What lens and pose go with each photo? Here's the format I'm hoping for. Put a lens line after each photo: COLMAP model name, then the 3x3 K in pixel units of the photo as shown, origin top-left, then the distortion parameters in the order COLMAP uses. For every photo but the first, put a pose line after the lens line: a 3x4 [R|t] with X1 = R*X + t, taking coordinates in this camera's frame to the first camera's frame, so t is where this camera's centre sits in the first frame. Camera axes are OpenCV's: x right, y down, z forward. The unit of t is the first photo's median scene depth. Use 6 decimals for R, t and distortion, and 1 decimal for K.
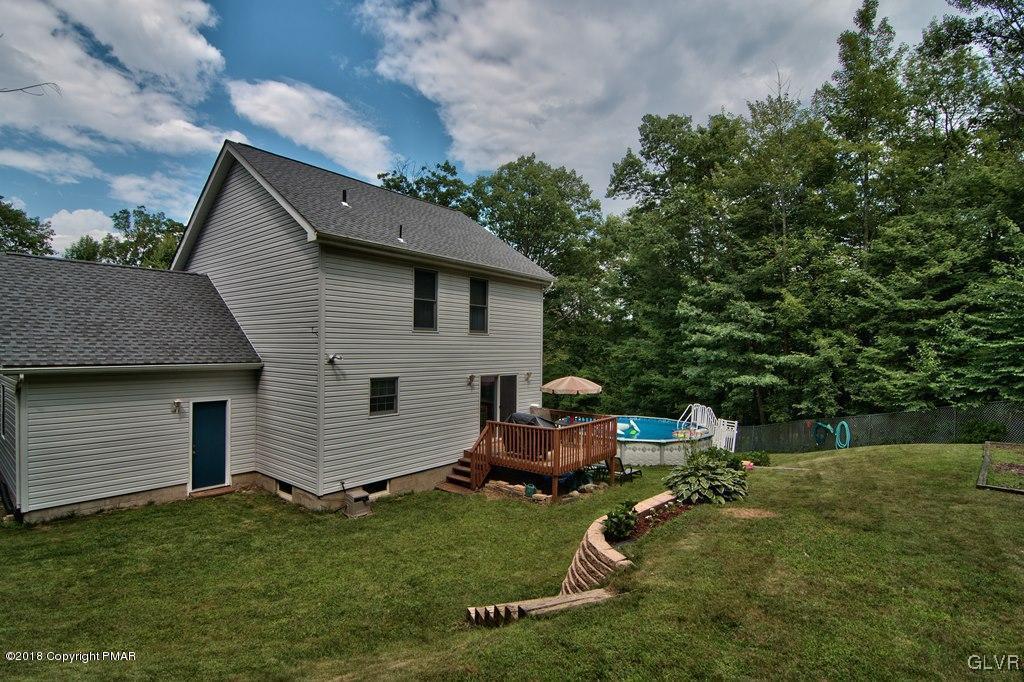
lens RADIAL K [[487.5, 0, 506.5], [0, 487.5, 348.4], [0, 0, 1]] dist [-0.011134, -0.007522]
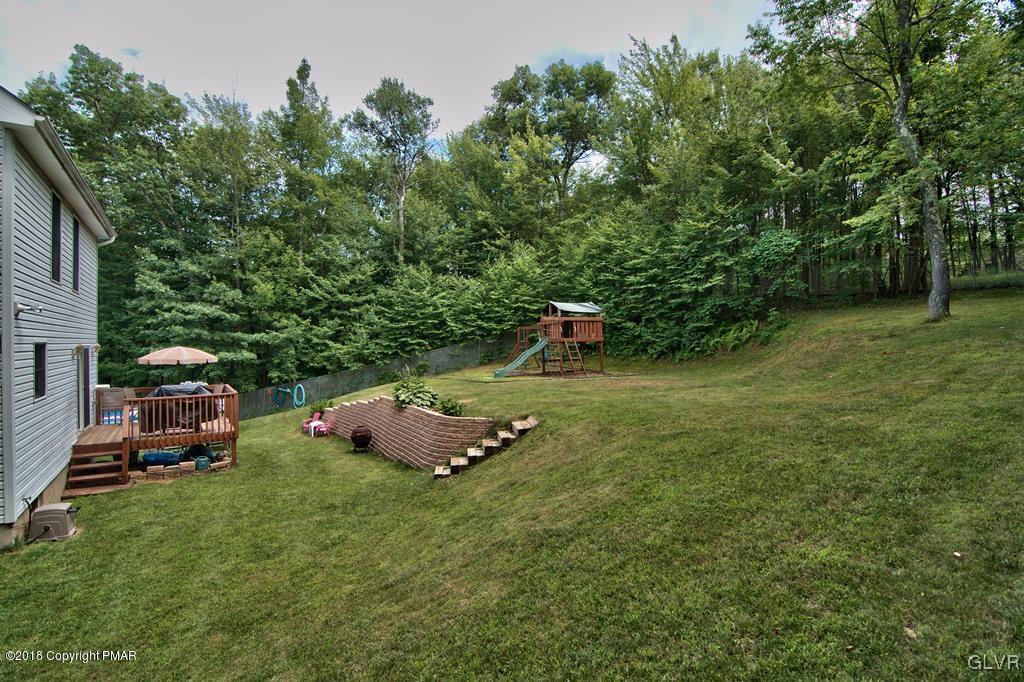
lens RADIAL K [[487.5, 0, 509.6], [0, 487.5, 347.5], [0, 0, 1]] dist [-0.011134, -0.007522]
pose [[0.281290, -0.018050, 0.959453, -0.404255], [0.003983, 0.999836, 0.017642, 0.032535], [-0.959615, -0.001141, 0.281316, 0.098160]]
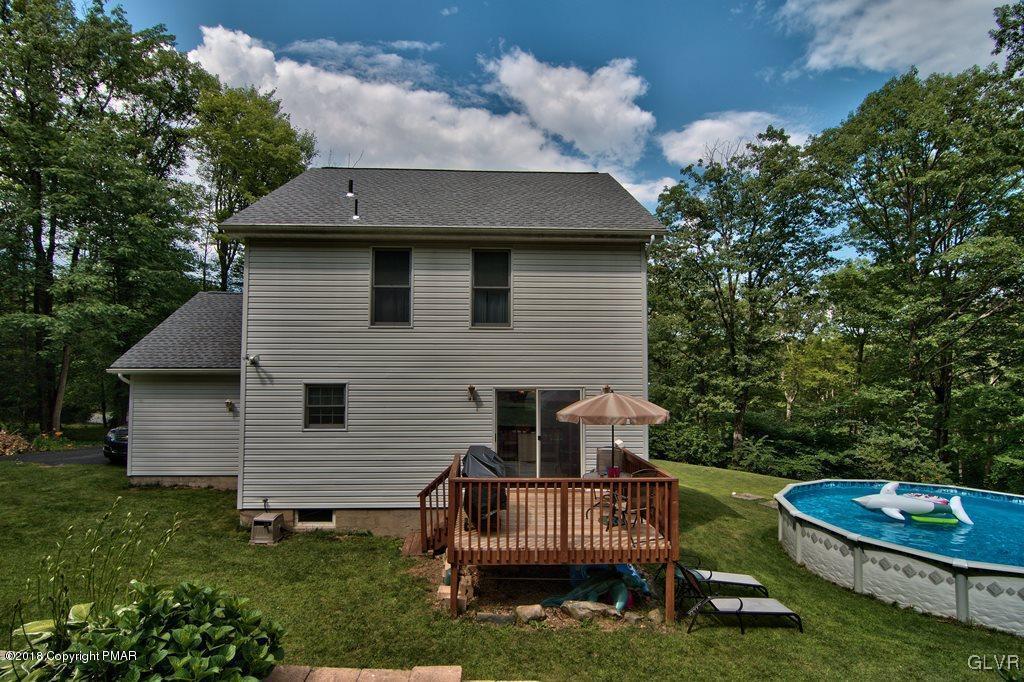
lens RADIAL K [[487.5, 0, 506.3], [0, 487.5, 348.0], [0, 0, 1]] dist [-0.011134, -0.007522]
pose [[0.666050, -0.044732, -0.744565, 0.327482], [0.002362, 0.998322, -0.057864, 0.027116], [0.745904, 0.036782, 0.665037, 0.383123]]
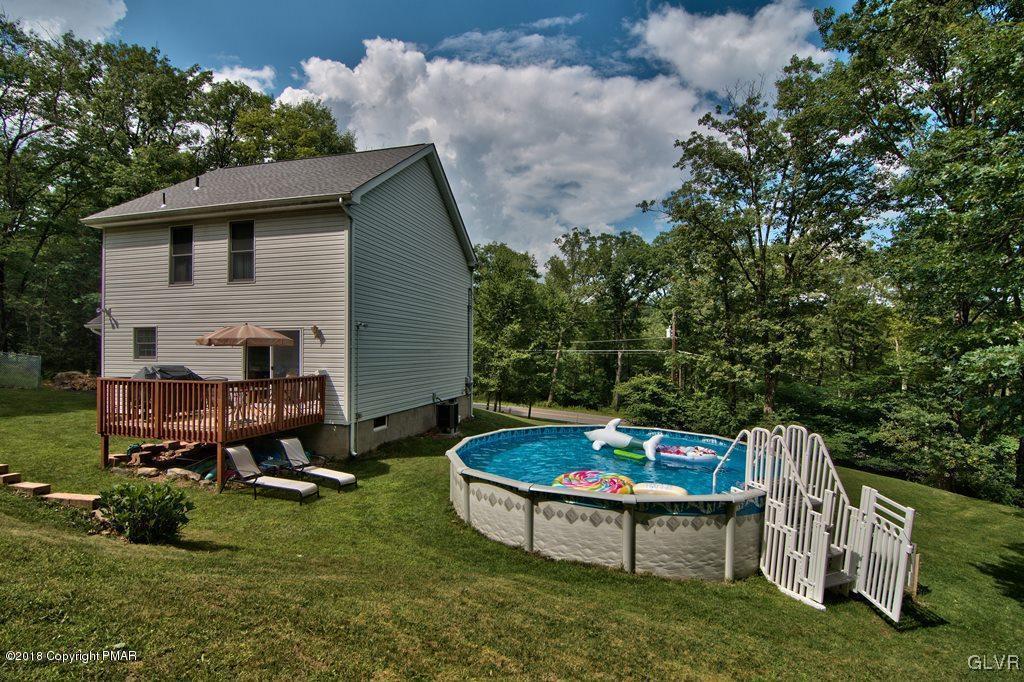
lens RADIAL K [[487.5, 0, 505.8], [0, 487.5, 350.4], [0, 0, 1]] dist [-0.011134, -0.007522]
pose [[0.414497, -0.011391, -0.909979, 0.663294], [-0.001300, 0.999913, -0.013109, 0.073306], [0.910050, 0.006617, 0.414446, 0.742338]]
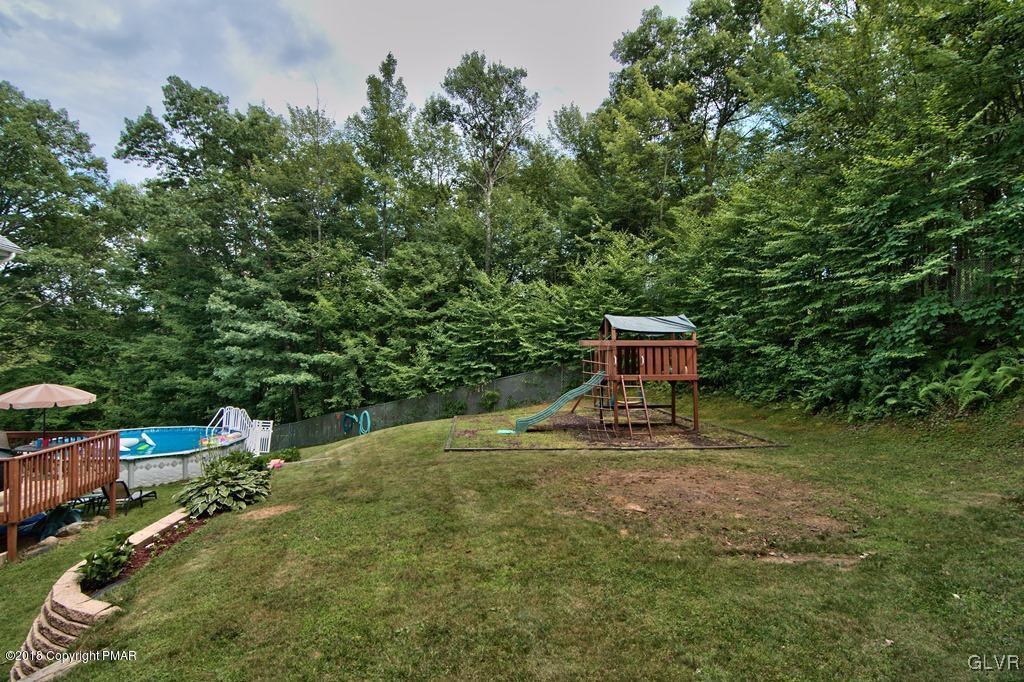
lens RADIAL K [[487.5, 0, 508.9], [0, 487.5, 347.7], [0, 0, 1]] dist [-0.011134, -0.007522]
pose [[0.634854, 0.005047, 0.772616, 0.012942], [-0.005414, 0.999983, -0.002083, 0.000104], [-0.772613, -0.002860, 0.634870, -0.004782]]
